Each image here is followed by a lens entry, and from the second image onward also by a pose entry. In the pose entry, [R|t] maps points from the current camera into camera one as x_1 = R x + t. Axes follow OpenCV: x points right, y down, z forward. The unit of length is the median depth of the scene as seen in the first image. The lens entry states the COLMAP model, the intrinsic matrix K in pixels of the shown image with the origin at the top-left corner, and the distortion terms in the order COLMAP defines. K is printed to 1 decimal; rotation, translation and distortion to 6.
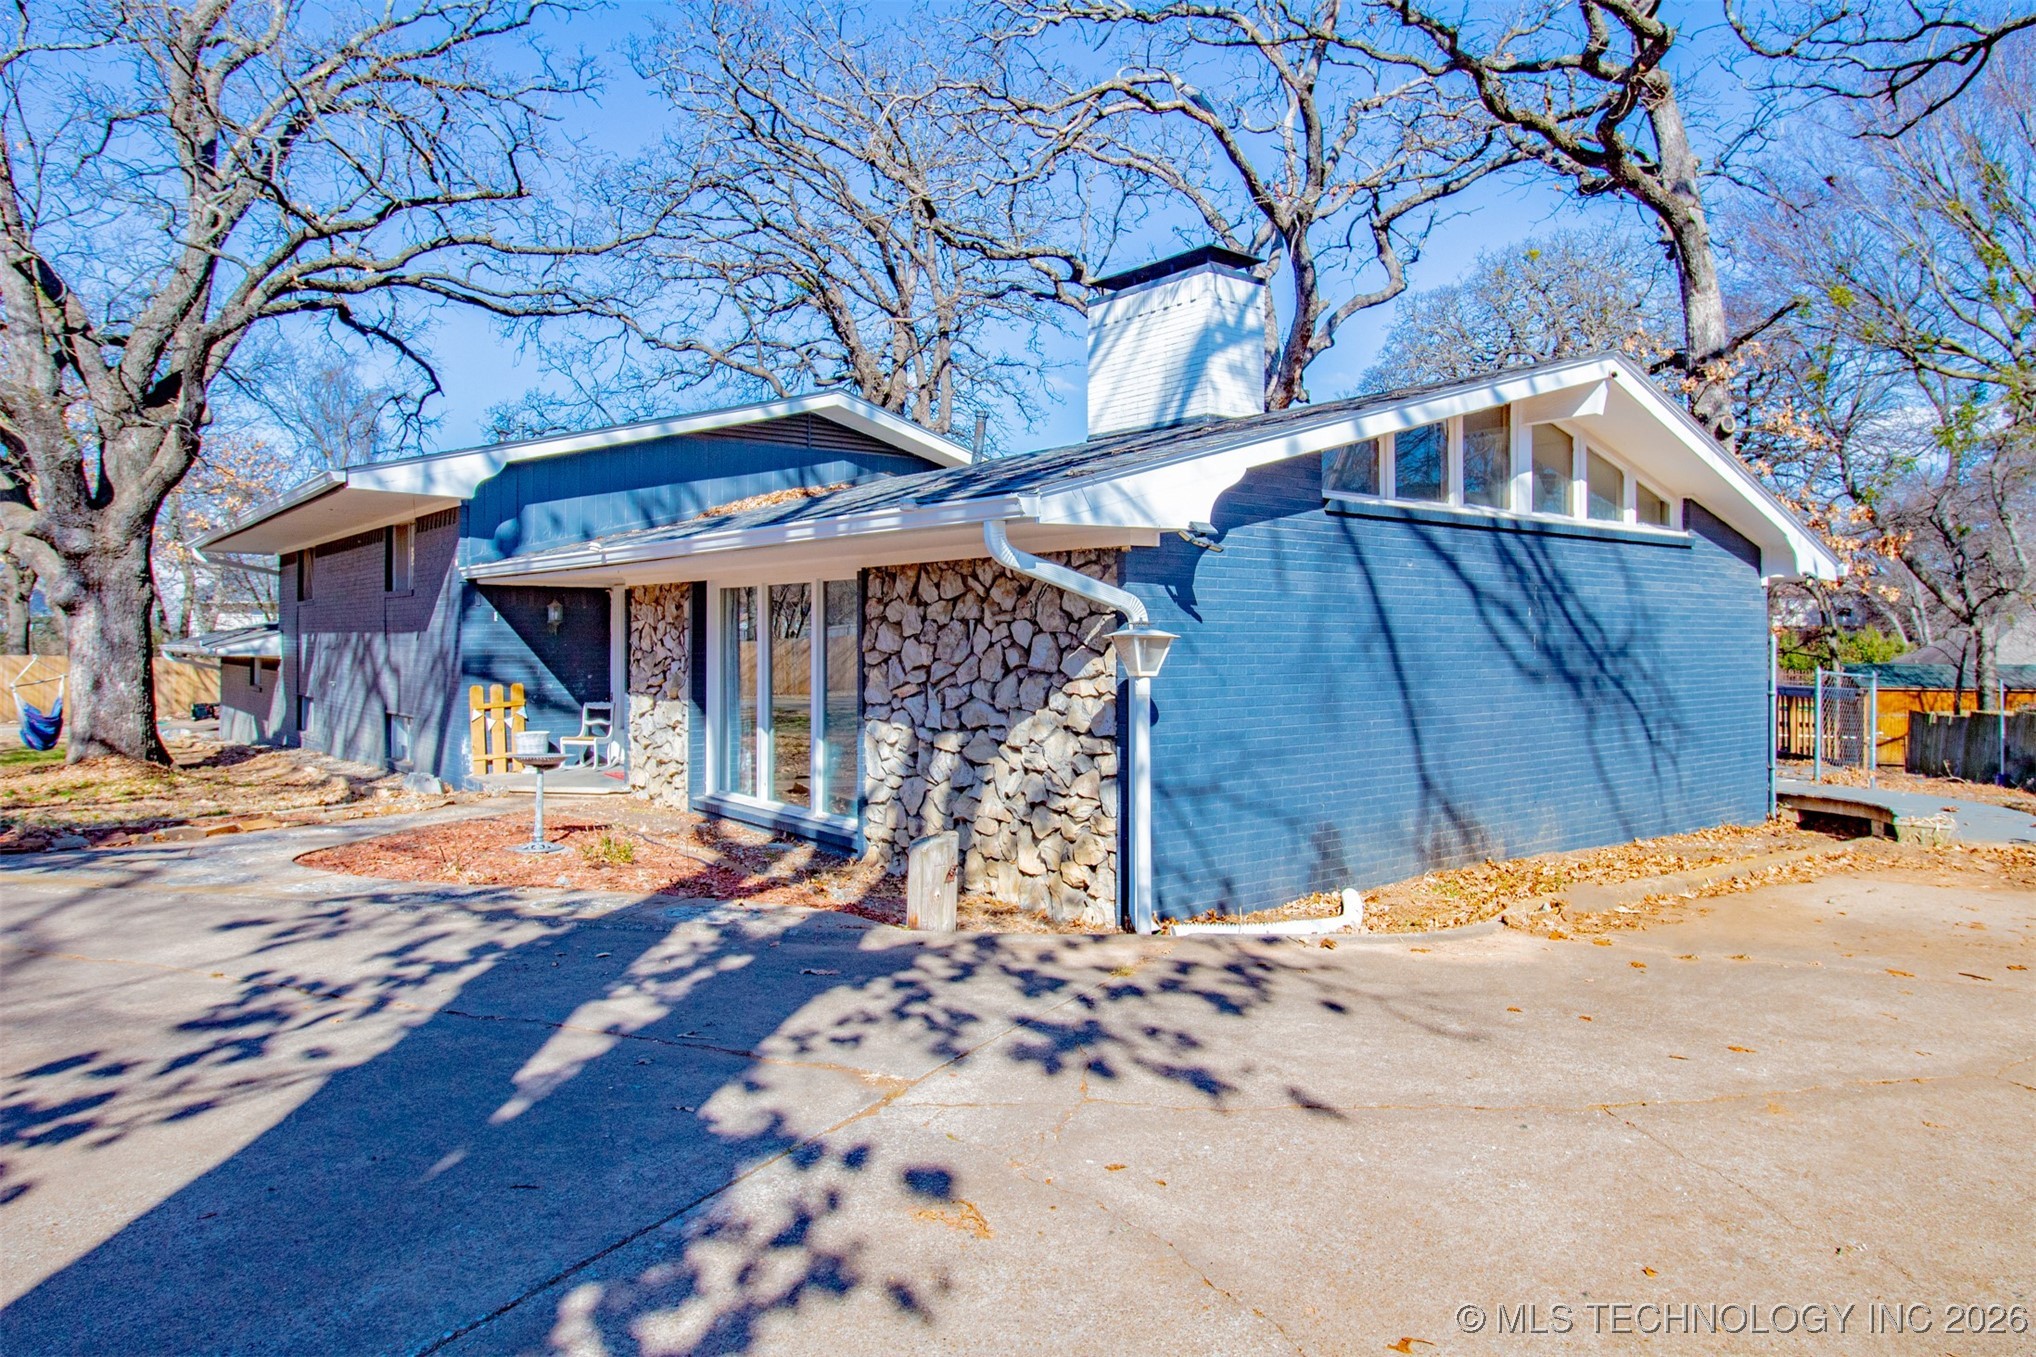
lens RADIAL K [[1288.6, 0, 1021.1], [0, 1288.6, 643.9], [0, 0, 1]] dist [-0.002437, -0.001162]
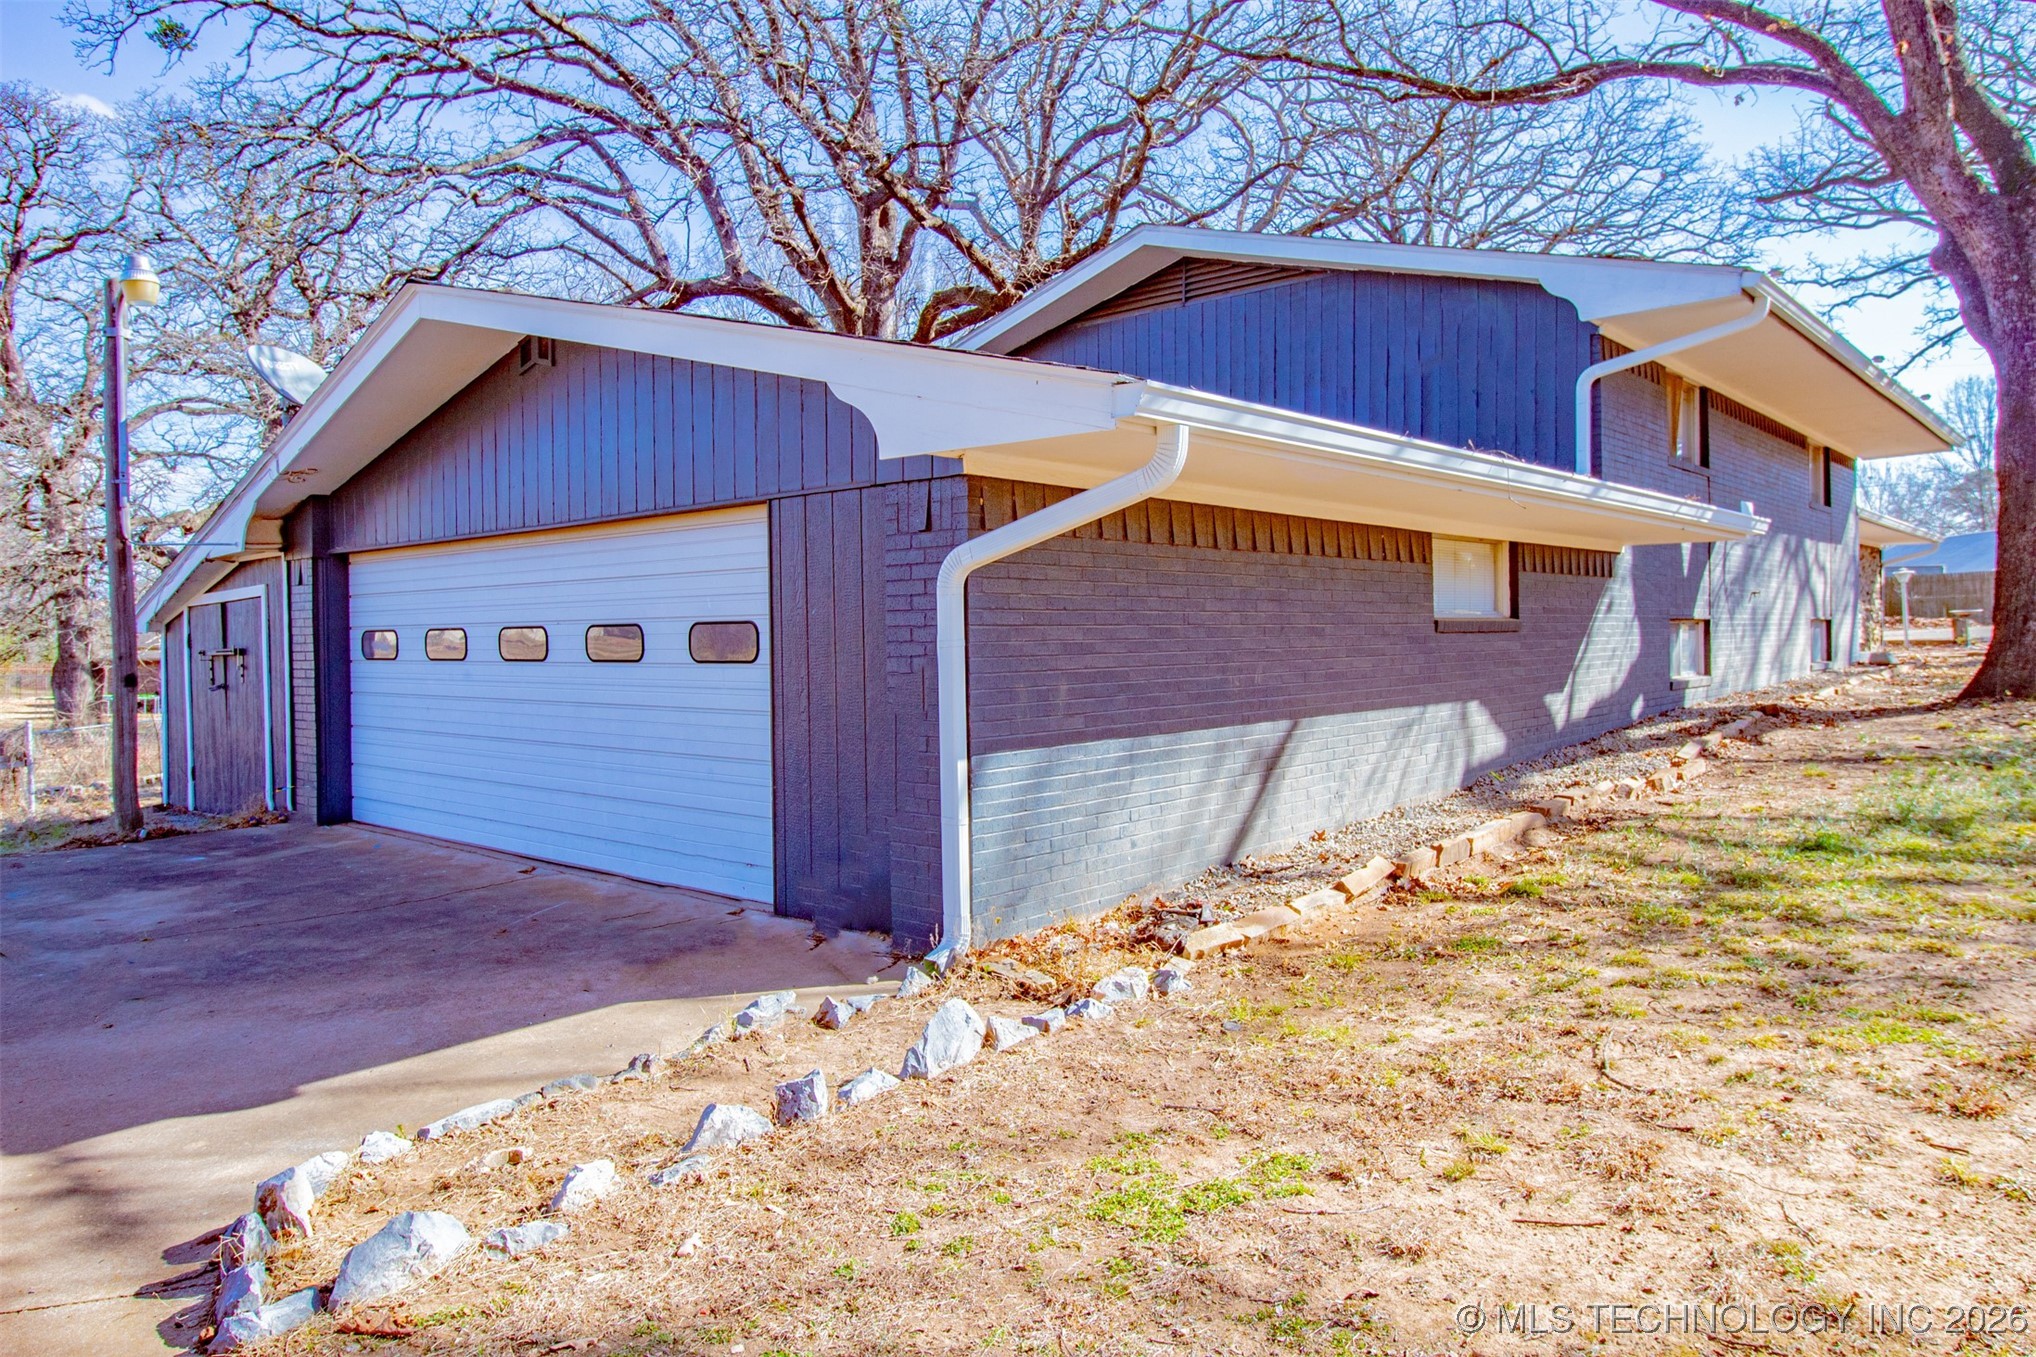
lens RADIAL K [[1288.6, 0, 1021.1], [0, 1288.6, 643.9], [0, 0, 1]] dist [-0.002437, -0.001162]
pose [[-0.209524, -0.014955, 0.977689, -2.556214], [0.015073, 0.999715, 0.018522, 0.089683], [-0.977687, 0.018618, -0.209239, 3.290490]]
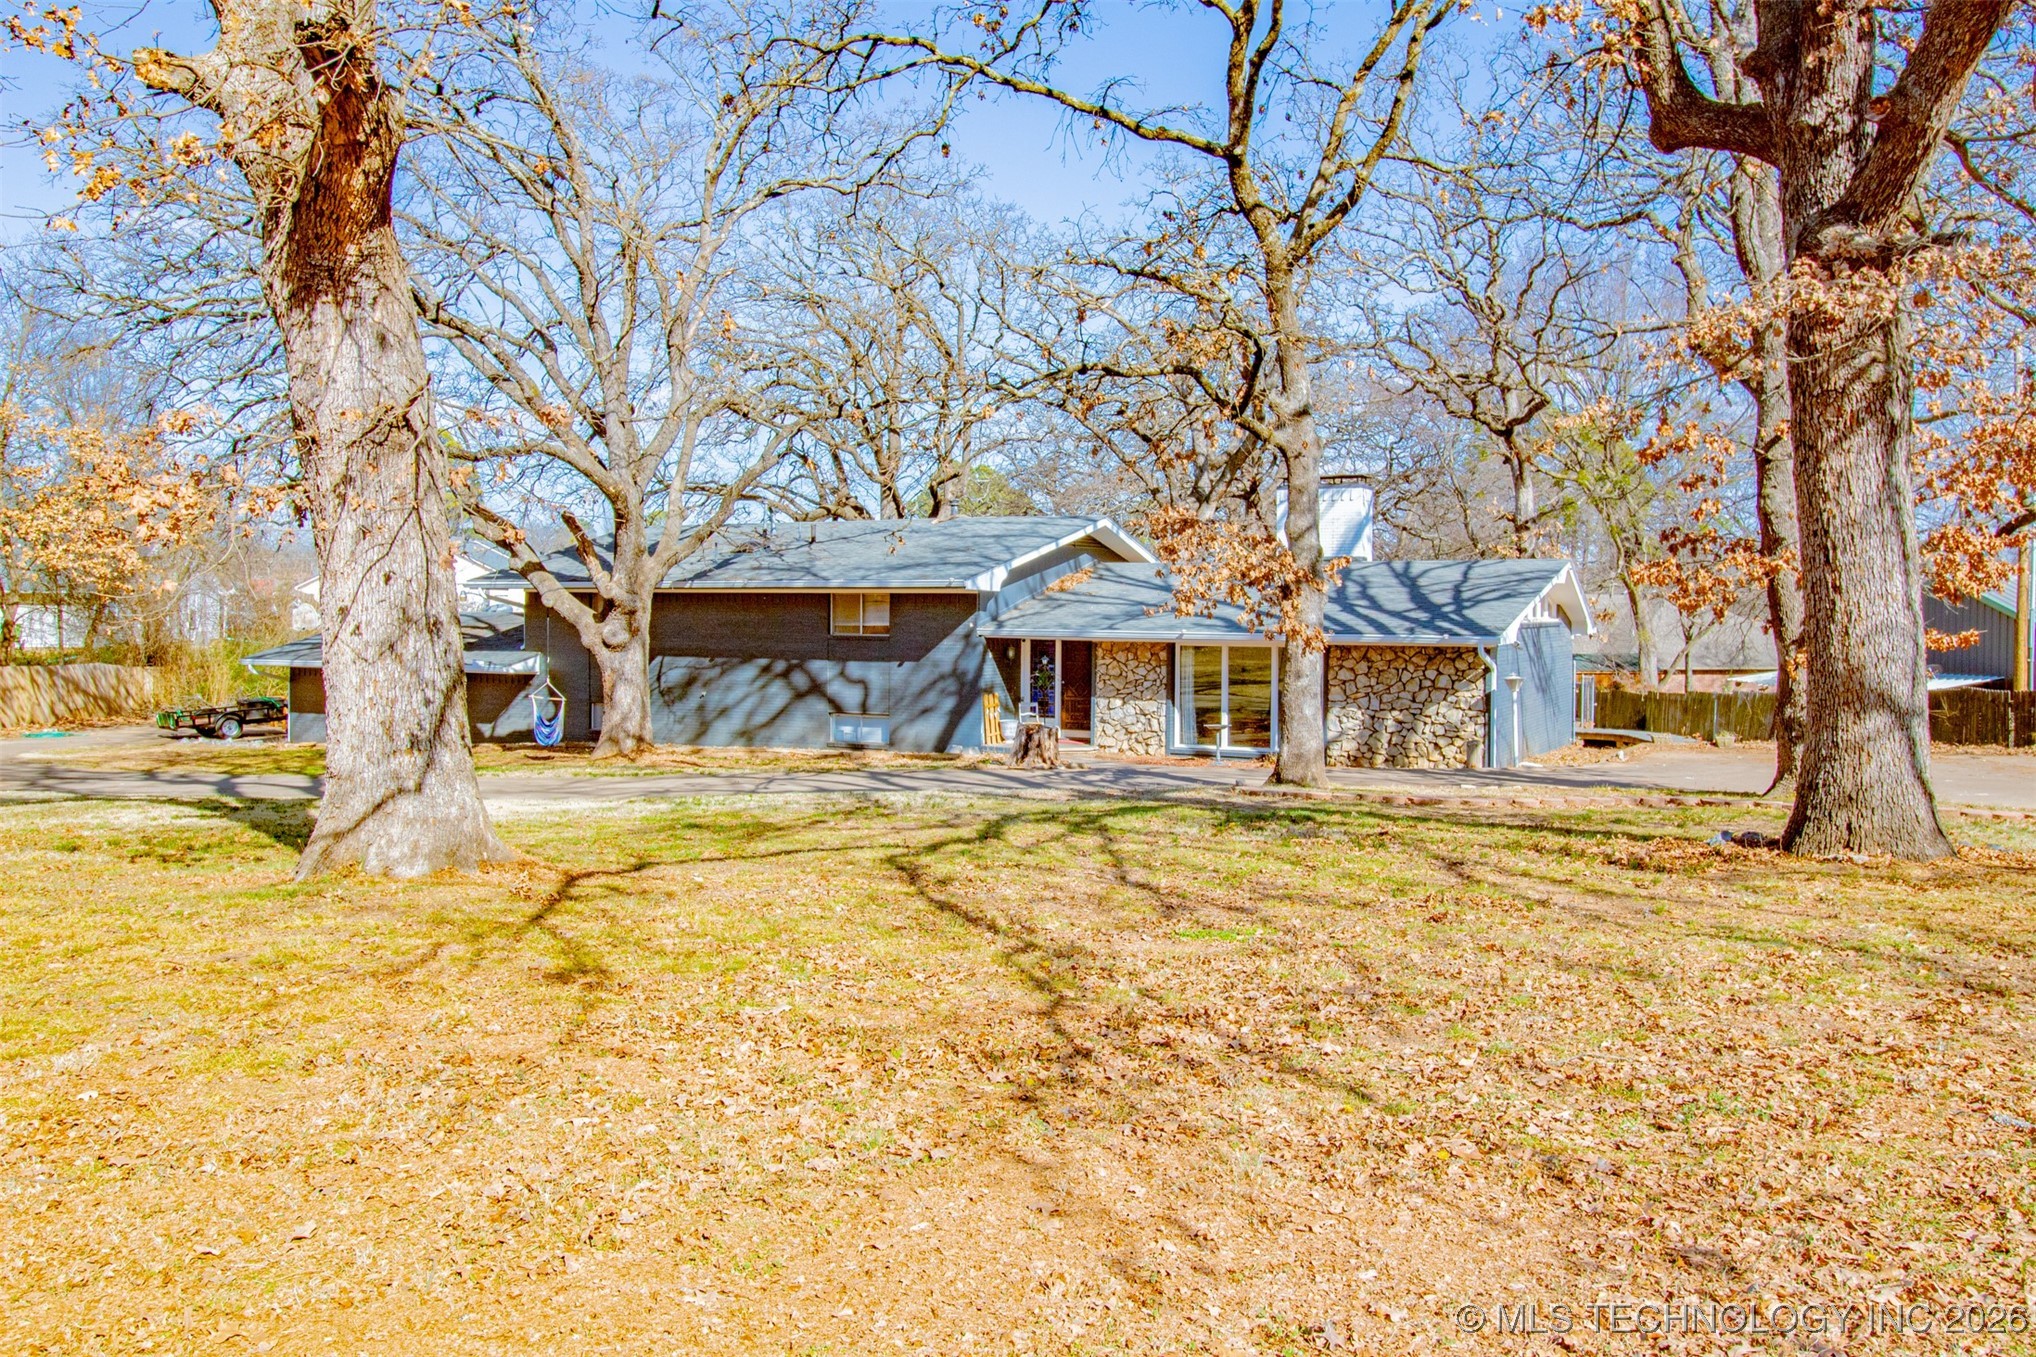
lens RADIAL K [[1598.0, 0, 1011.9], [0, 1598.0, 621.0], [0, 0, 1]] dist [0.000813, 0.001612]
pose [[0.919287, -0.002641, 0.393578, -1.895219], [-0.000137, 0.999975, 0.007030, -0.128190], [-0.393587, -0.006517, 0.919264, -1.569447]]
